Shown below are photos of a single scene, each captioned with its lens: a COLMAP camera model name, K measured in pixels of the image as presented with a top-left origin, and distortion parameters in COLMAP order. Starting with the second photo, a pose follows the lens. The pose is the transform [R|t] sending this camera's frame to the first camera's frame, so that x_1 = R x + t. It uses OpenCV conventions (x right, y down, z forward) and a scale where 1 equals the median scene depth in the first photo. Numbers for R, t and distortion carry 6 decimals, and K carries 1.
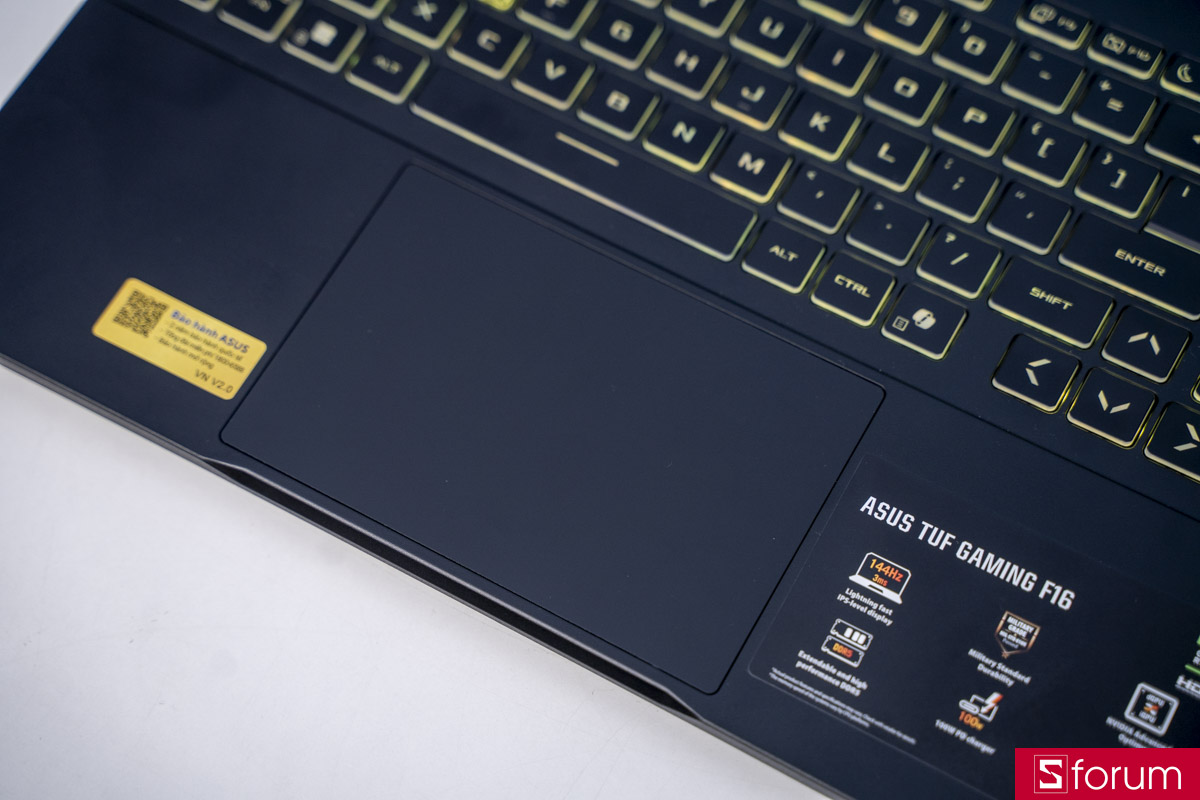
lens RADIAL K [[2474.2, 0, 605.4], [0, 2474.2, 401.8], [0, 0, 1]] dist [0.350473, 0.000000]
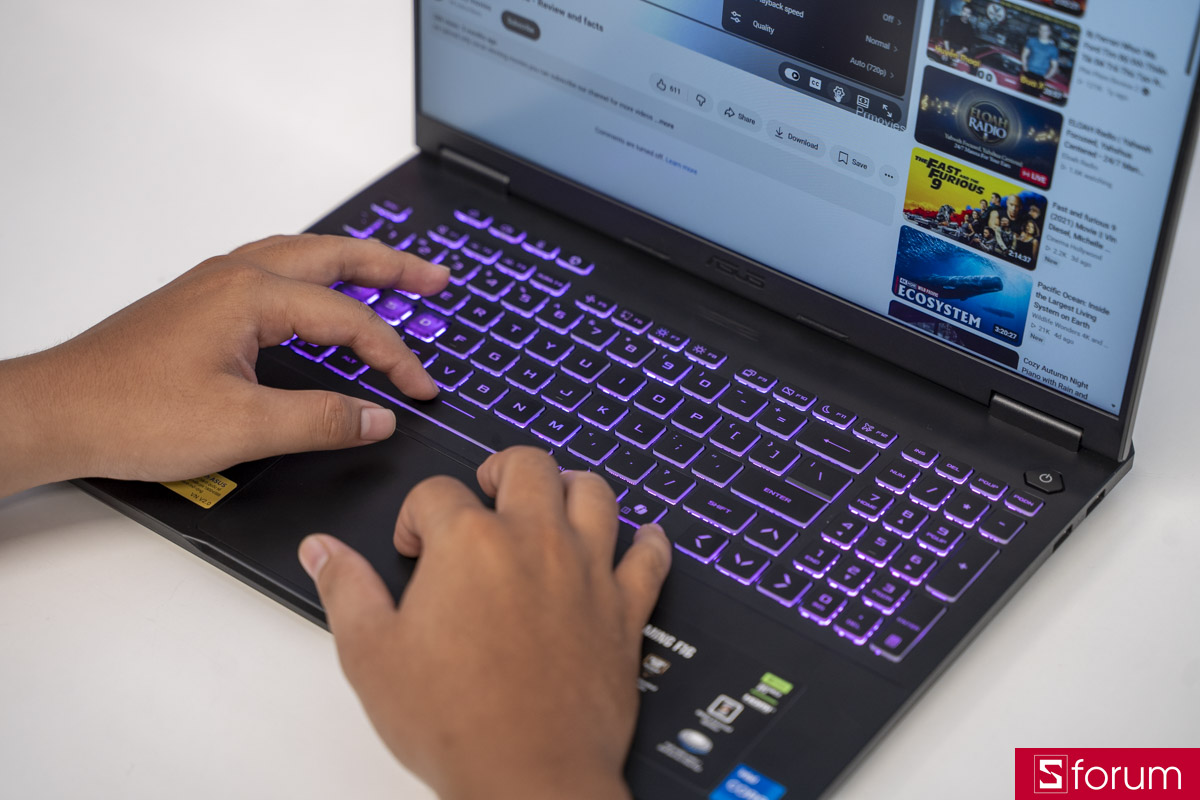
lens RADIAL K [[2474.2, 0, 597.6], [0, 2474.2, 402.3], [0, 0, 1]] dist [0.350473, 0.000000]
pose [[0.988961, 0.099582, -0.109721, 0.270013], [-0.134711, 0.912661, -0.385880, 0.526446], [0.061711, 0.396401, 0.916001, -0.496472]]
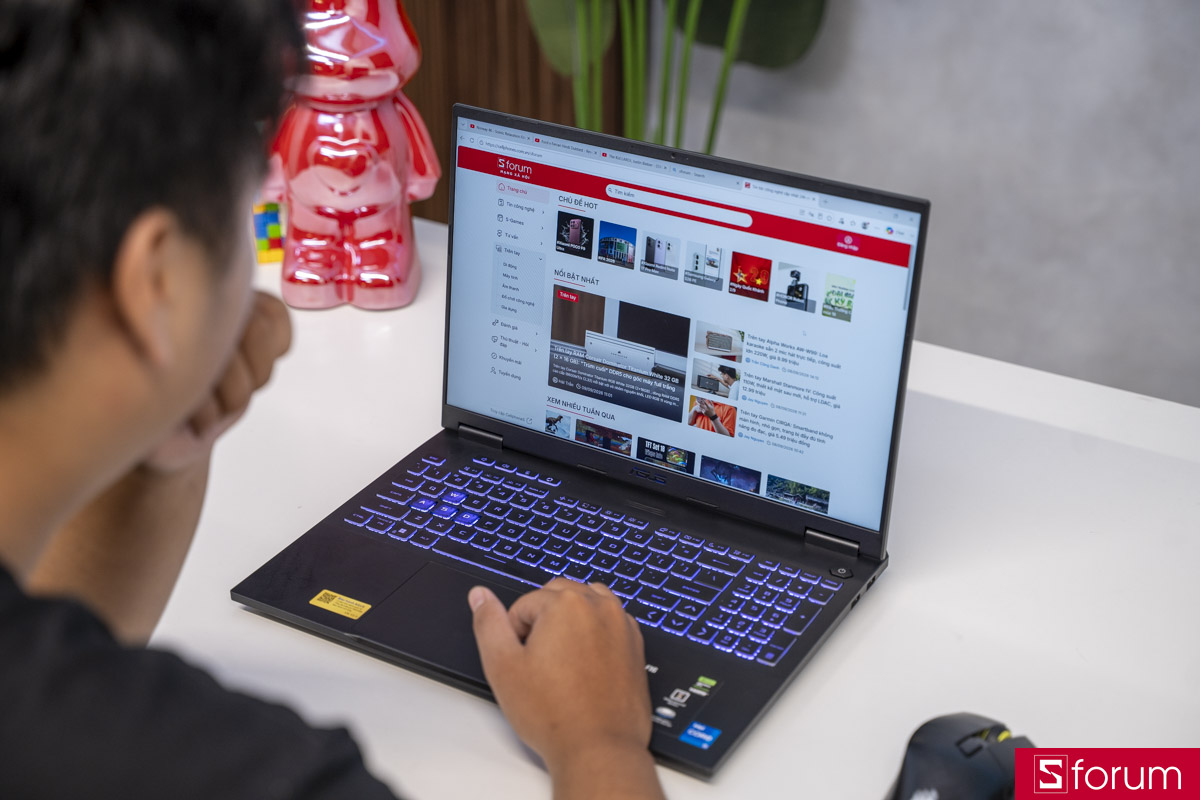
lens RADIAL K [[1935.8, 0, 596.3], [0, 1935.8, 400.1], [0, 0, 1]] dist [0.181243, 0.000000]
pose [[0.999477, 0.024483, -0.021122, 0.150002], [-0.032163, 0.819902, -0.571599, 1.006005], [0.003324, 0.571980, 0.820261, -0.876319]]
